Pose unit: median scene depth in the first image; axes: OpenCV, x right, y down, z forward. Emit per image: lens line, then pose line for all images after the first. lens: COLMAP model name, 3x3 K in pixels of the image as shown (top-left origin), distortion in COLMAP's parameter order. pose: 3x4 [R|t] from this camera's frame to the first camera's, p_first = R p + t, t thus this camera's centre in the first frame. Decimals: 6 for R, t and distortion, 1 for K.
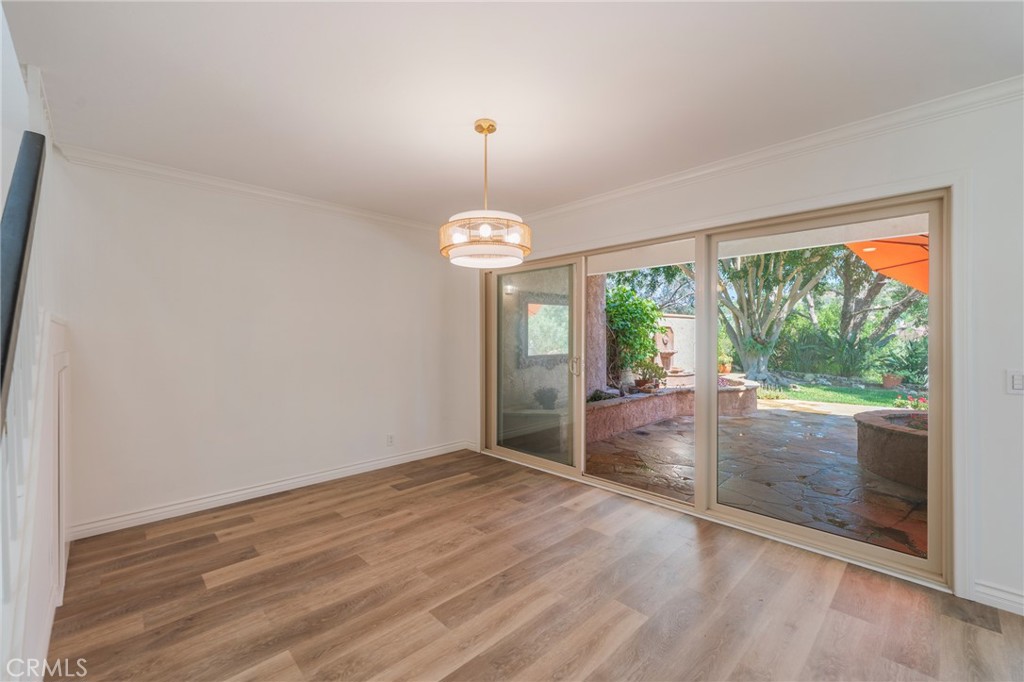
lens RADIAL K [[413.4, 0, 512.0], [0, 413.4, 341.0], [0, 0, 1]] dist [-0.001059, -0.000201]
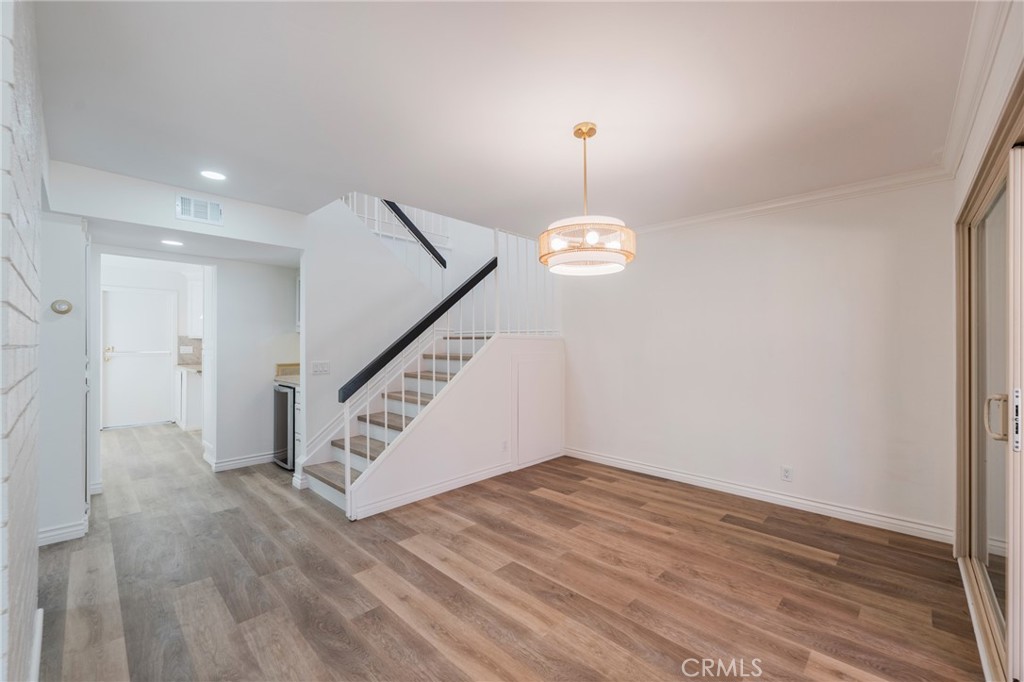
lens RADIAL K [[417.0, 0, 507.6], [0, 417.0, 331.8], [0, 0, 1]] dist [0.000142, 0.000005]
pose [[0.032289, -0.028872, -0.999061, 0.738014], [-0.011528, 0.999505, -0.029257, -0.006909], [0.999412, 0.012461, 0.031940, 0.630808]]
